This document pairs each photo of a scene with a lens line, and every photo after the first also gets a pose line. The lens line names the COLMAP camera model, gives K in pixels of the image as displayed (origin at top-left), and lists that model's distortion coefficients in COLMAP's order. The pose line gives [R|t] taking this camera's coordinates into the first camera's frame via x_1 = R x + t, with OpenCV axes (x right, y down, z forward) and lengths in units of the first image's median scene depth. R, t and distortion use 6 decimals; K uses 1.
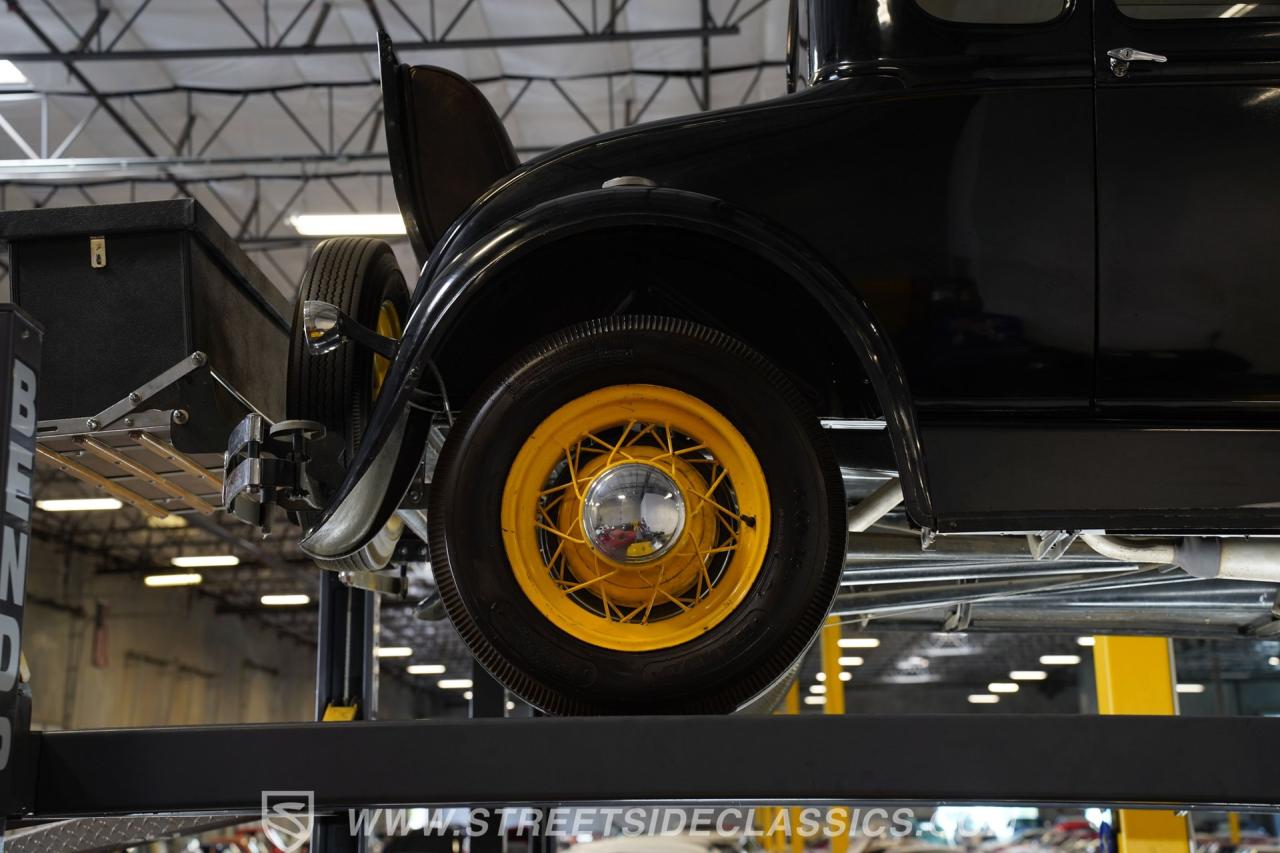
lens RADIAL K [[1228.3, 0, 639.9], [0, 1228.3, 413.3], [0, 0, 1]] dist [0.111250, 0.025862]
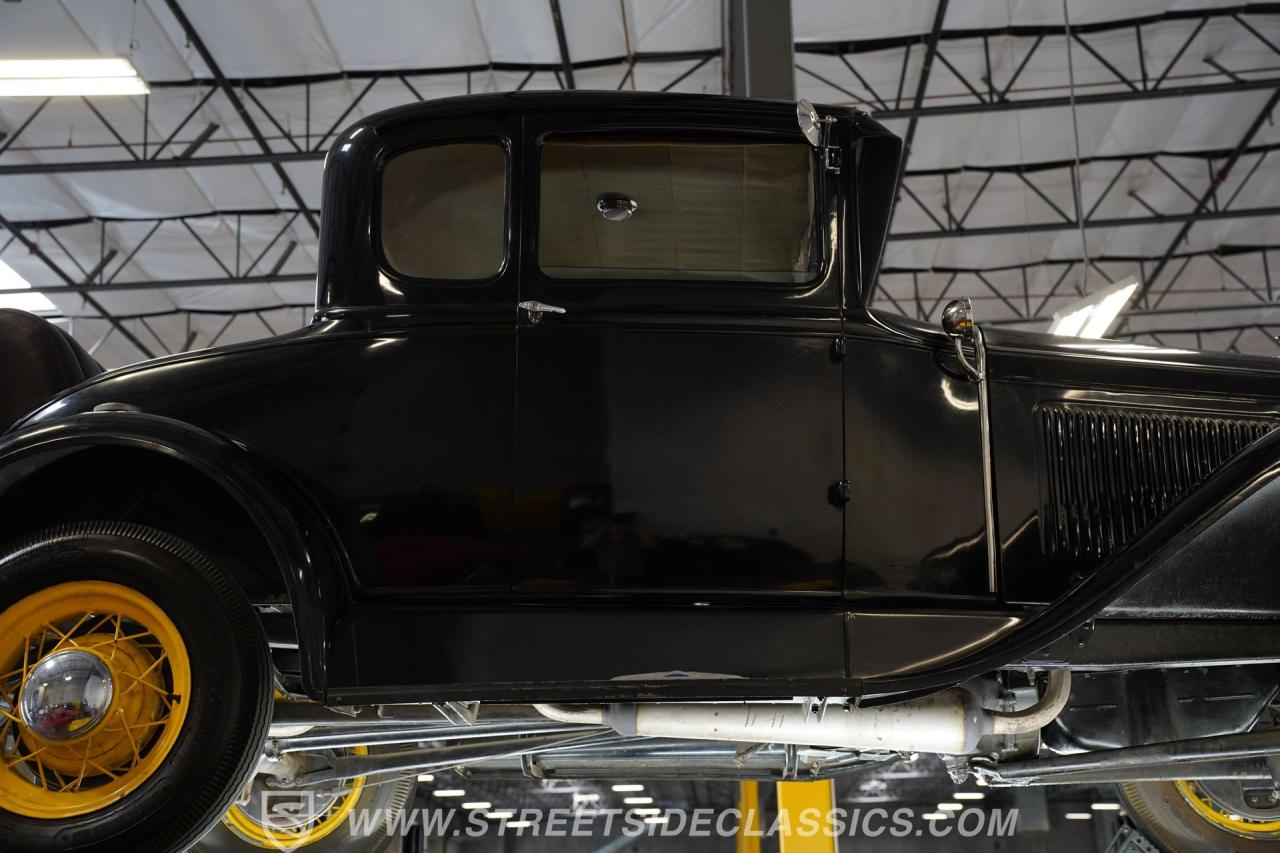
lens RADIAL K [[1040.5, 0, 639.7], [0, 1040.5, 487.7], [0, 0, 1]] dist [0.078491, 0.004950]
pose [[0.999765, -0.009187, -0.019631, 0.359289], [0.007653, 0.997015, -0.076826, -0.020064], [0.020278, 0.076657, 0.996851, 0.000134]]
